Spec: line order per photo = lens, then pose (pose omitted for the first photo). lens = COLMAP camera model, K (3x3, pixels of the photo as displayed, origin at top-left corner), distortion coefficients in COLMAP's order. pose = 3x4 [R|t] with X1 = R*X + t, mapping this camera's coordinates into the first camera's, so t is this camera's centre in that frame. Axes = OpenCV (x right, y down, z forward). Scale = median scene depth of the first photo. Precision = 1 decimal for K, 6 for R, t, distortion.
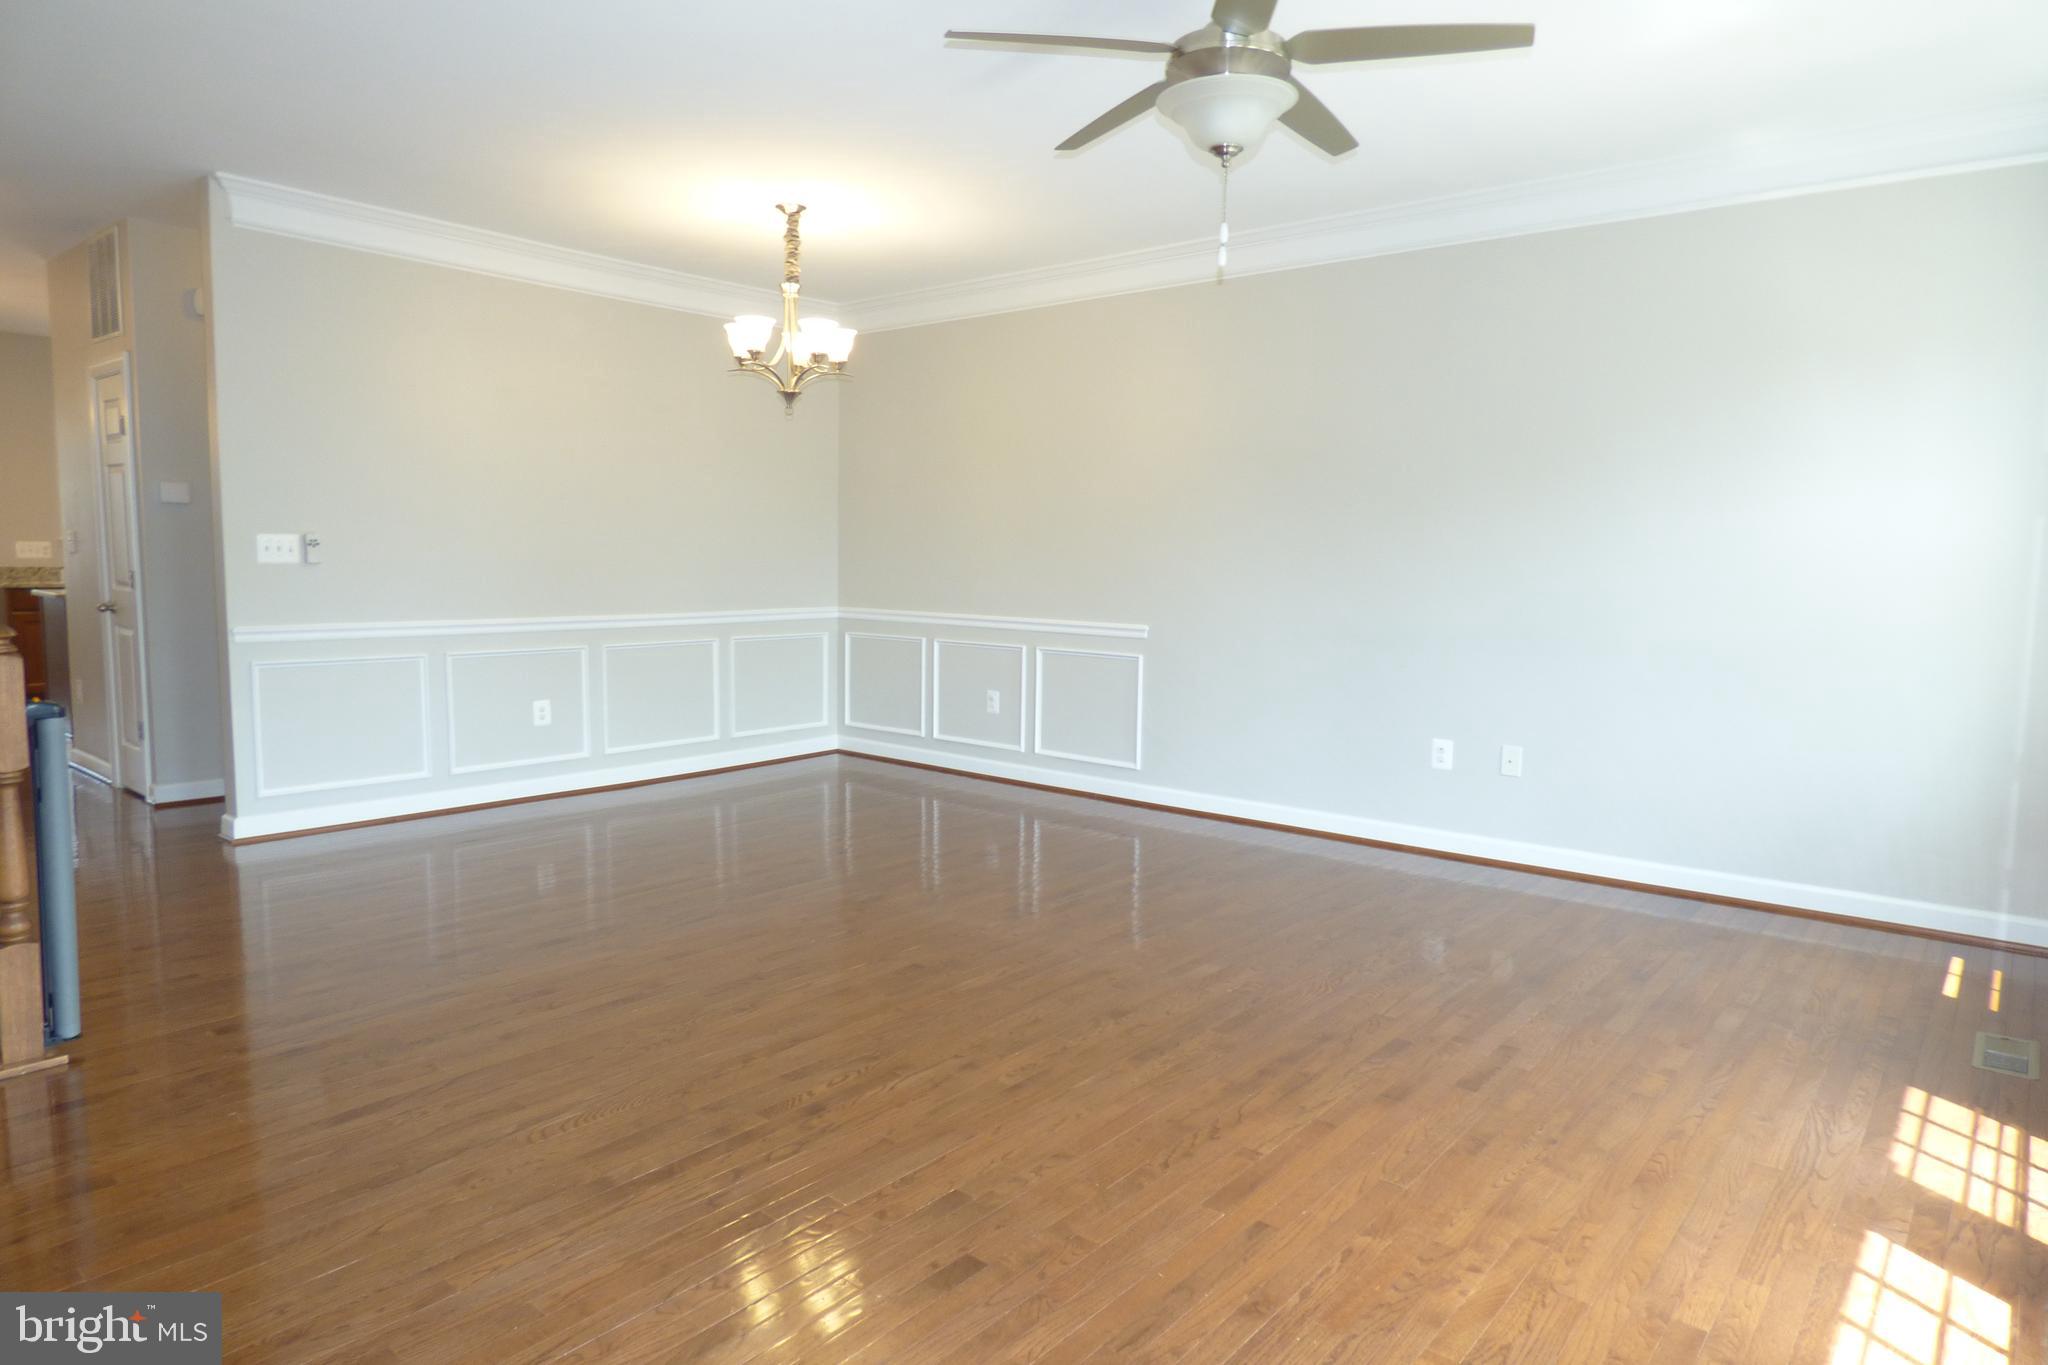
lens RADIAL K [[1223.9, 0, 1022.2], [0, 1223.9, 696.7], [0, 0, 1]] dist [-0.005062, -0.006707]
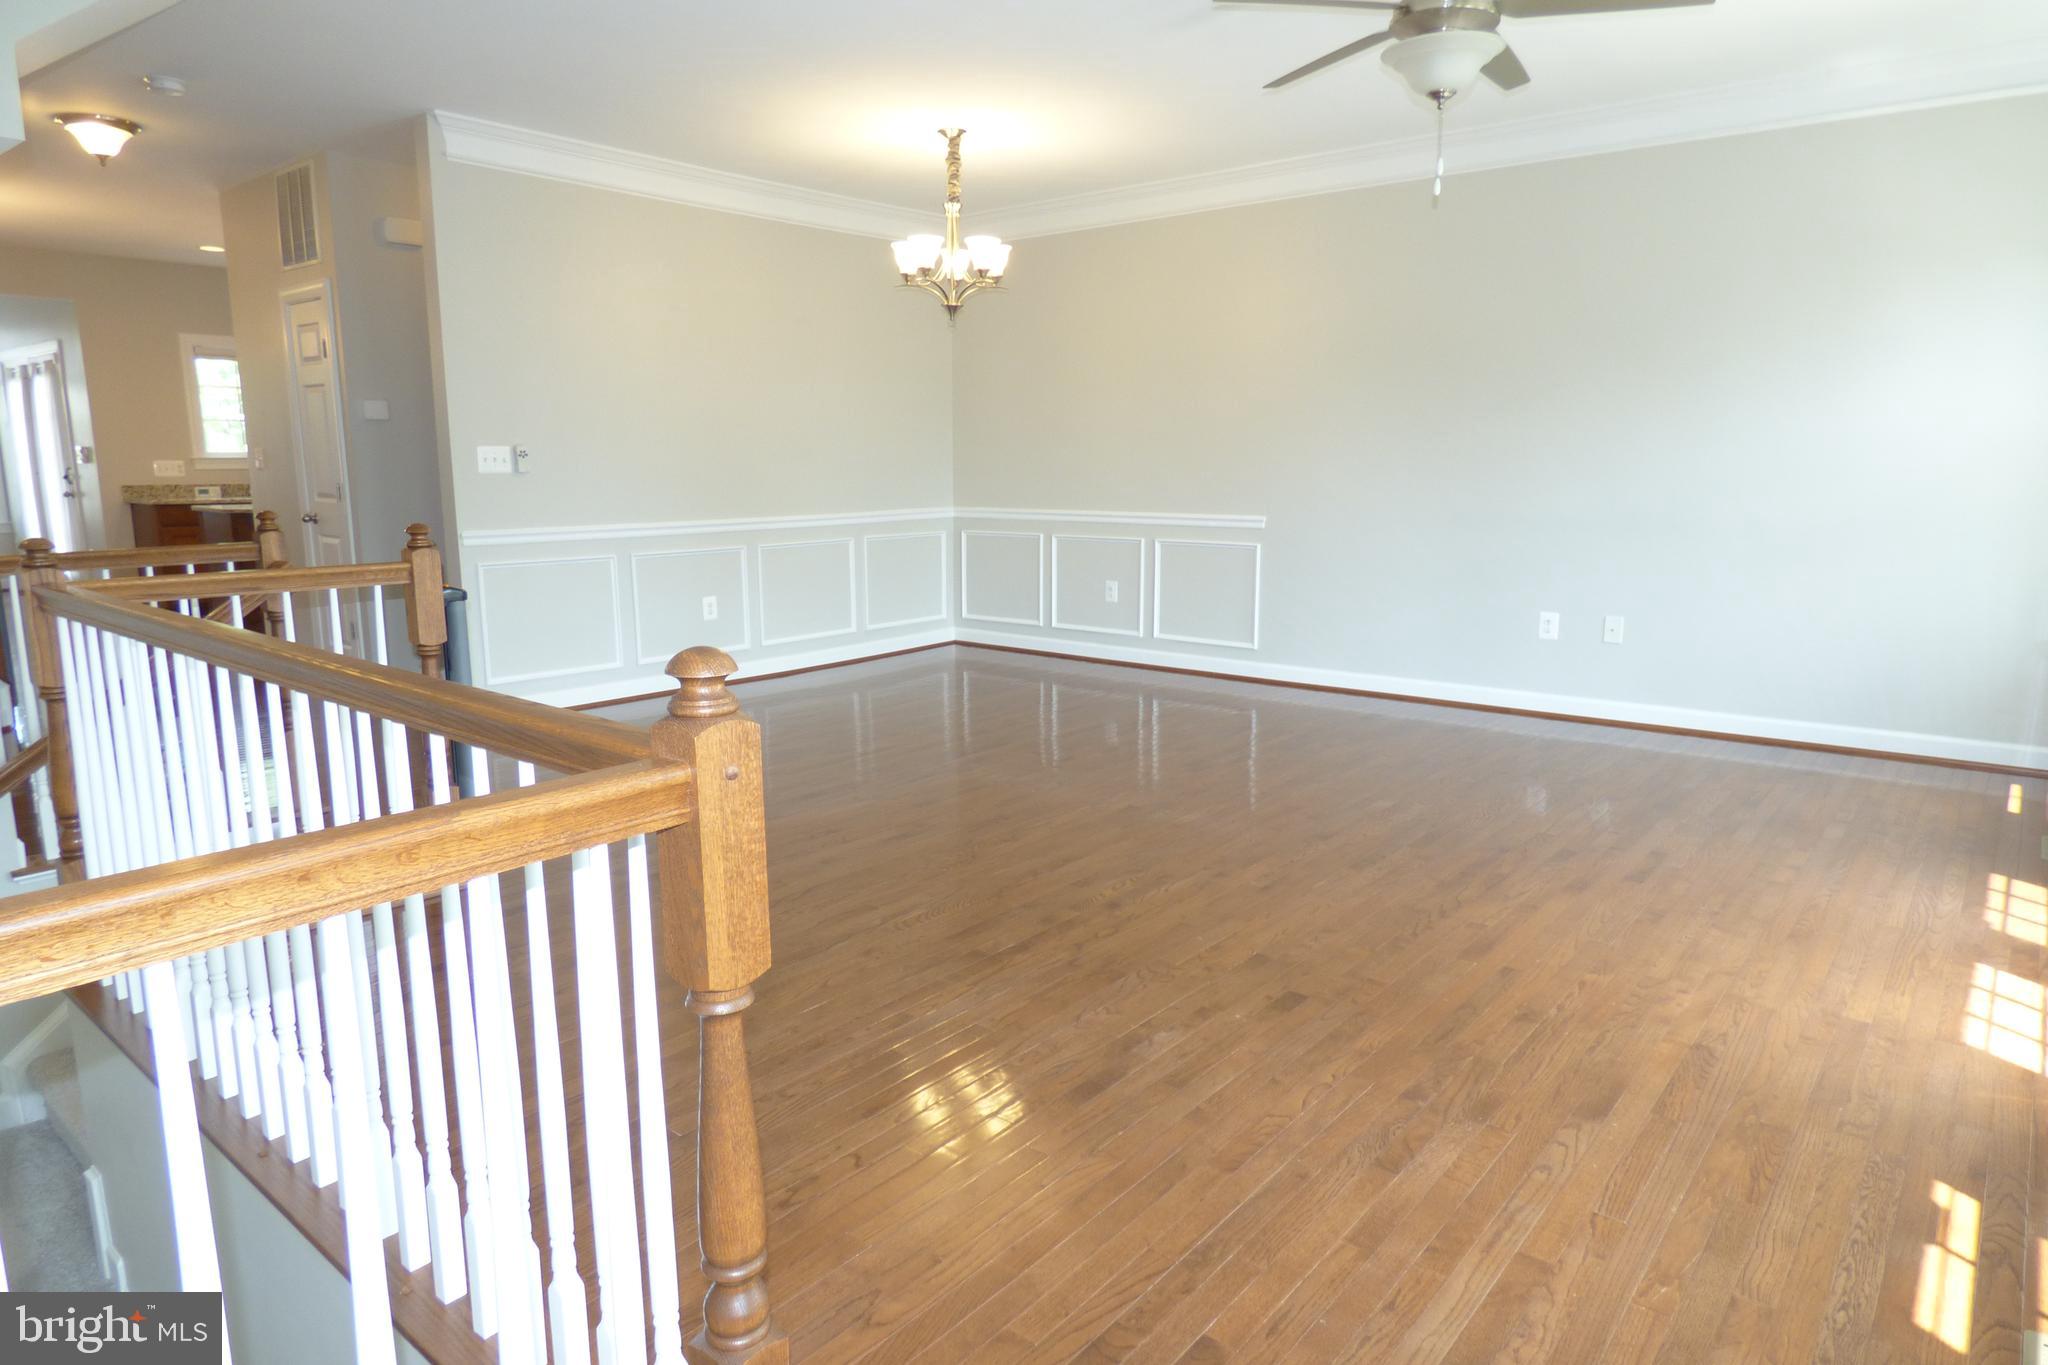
lens RADIAL K [[1223.9, 0, 1024.7], [0, 1223.9, 692.9], [0, 0, 1]] dist [-0.005062, -0.006707]
pose [[0.999803, -0.019566, 0.003370, -0.140172], [0.019271, 0.997190, 0.072396, 0.017983], [-0.004777, -0.072317, 0.997370, -0.116615]]
